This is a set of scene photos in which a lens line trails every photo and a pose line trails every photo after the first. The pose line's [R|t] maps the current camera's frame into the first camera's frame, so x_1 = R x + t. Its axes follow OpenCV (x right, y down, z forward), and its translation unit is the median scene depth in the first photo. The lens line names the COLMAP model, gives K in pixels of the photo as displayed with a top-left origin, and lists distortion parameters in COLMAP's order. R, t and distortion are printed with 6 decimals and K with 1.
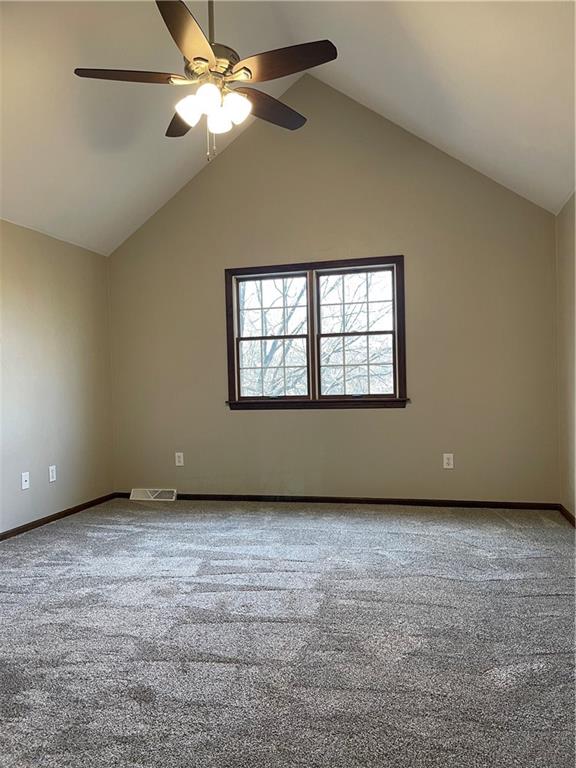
lens RADIAL K [[451.6, 0, 281.4], [0, 451.6, 386.2], [0, 0, 1]] dist [0.057967, 0.000945]
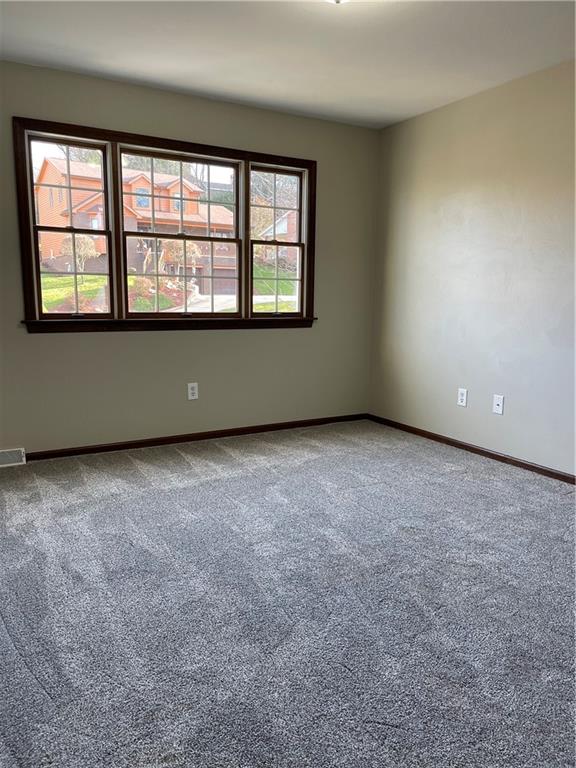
lens RADIAL K [[575.6, 0, 288.5], [0, 575.6, 378.6], [0, 0, 1]] dist [0.057036, -0.080314]
pose [[0.758675, -0.060114, 0.648690, -0.460591], [-0.021664, 0.992855, 0.117344, 0.011381], [-0.651109, -0.103079, 0.751952, 0.085177]]
